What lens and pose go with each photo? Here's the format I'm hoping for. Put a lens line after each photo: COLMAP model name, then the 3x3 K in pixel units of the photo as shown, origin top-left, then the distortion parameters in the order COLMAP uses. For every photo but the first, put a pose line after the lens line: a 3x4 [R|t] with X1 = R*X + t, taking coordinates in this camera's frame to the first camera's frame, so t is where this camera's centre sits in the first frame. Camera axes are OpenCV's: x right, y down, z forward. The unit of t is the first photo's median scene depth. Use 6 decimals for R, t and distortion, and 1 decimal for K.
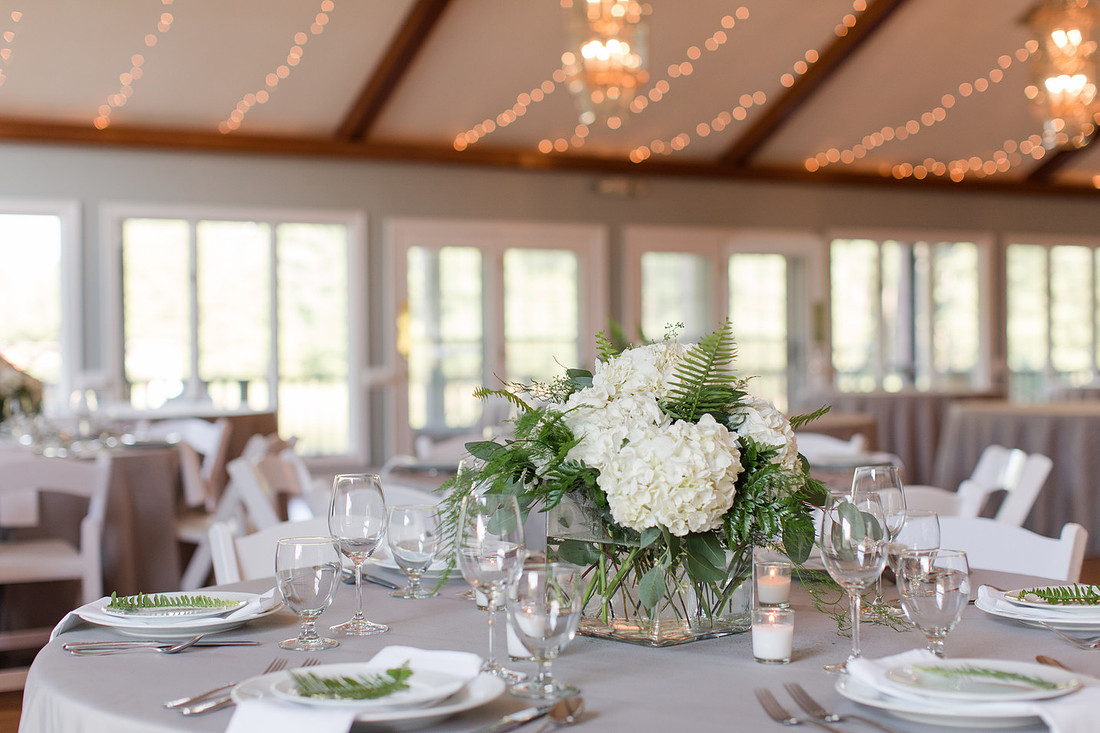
lens RADIAL K [[1681.2, 0, 550.0], [0, 1681.2, 366.5], [0, 0, 1]] dist [0.012192, 0.160837]
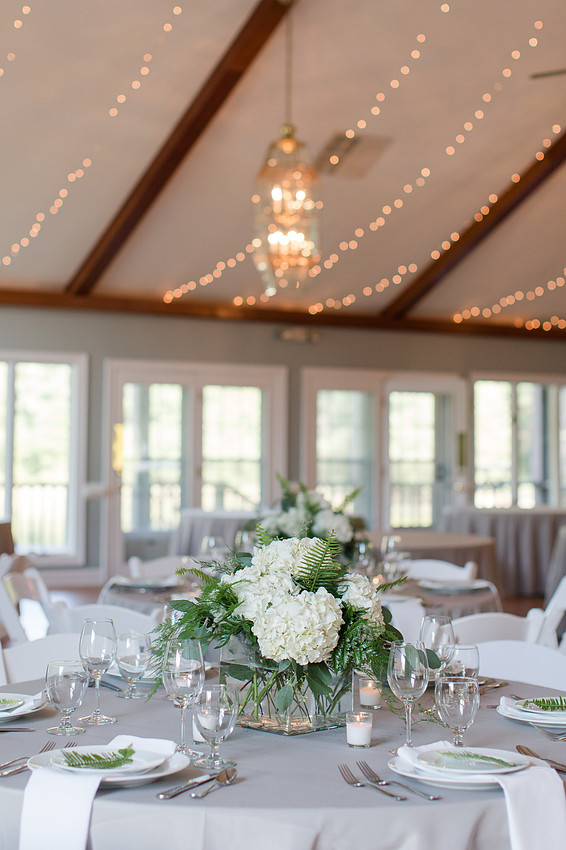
lens RADIAL K [[1463.9, 0, 280.8], [0, 1463.9, 365.2], [0, 0, 1]] dist [0.035826, 0.026453]
pose [[0.999477, 0.019771, 0.025603, 0.013845], [-0.017931, 0.997373, -0.070189, -0.077506], [-0.026924, 0.069693, 0.997205, -0.369666]]
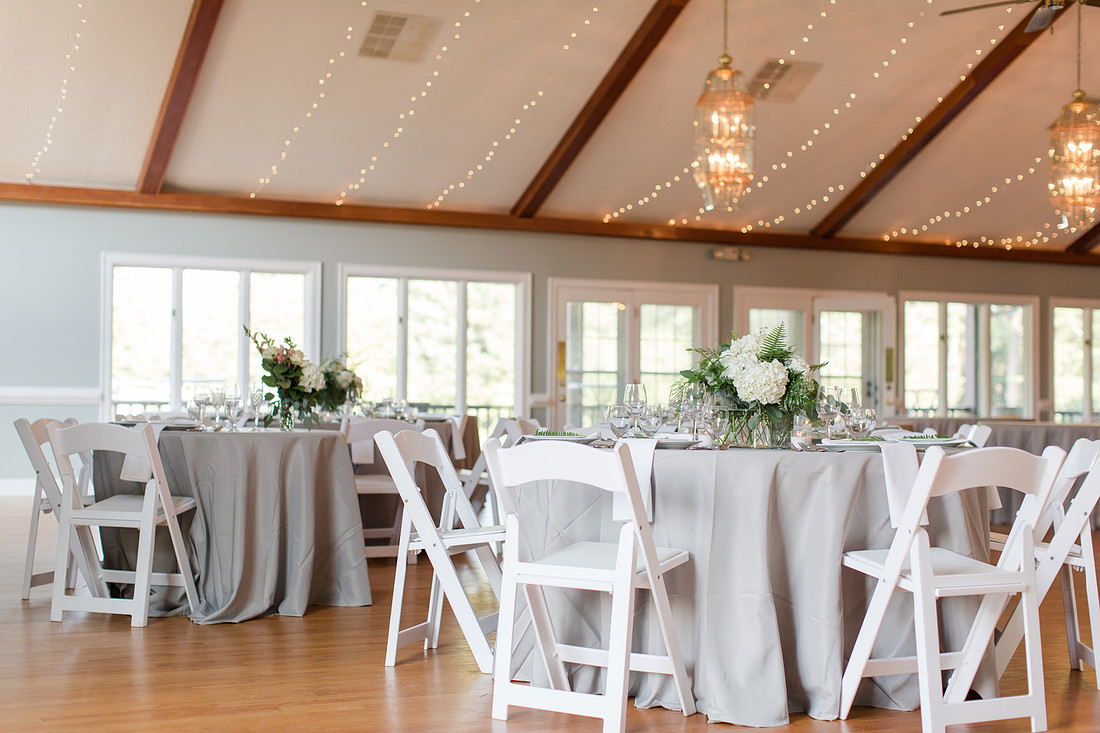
lens RADIAL K [[1578.0, 0, 546.9], [0, 1578.0, 362.9], [0, 0, 1]] dist [0.014164, -0.010075]
pose [[0.997391, 0.016680, -0.070235, -0.081837], [-0.018976, 0.999303, -0.032153, 0.111504], [0.069650, 0.033402, 0.997012, -1.364290]]
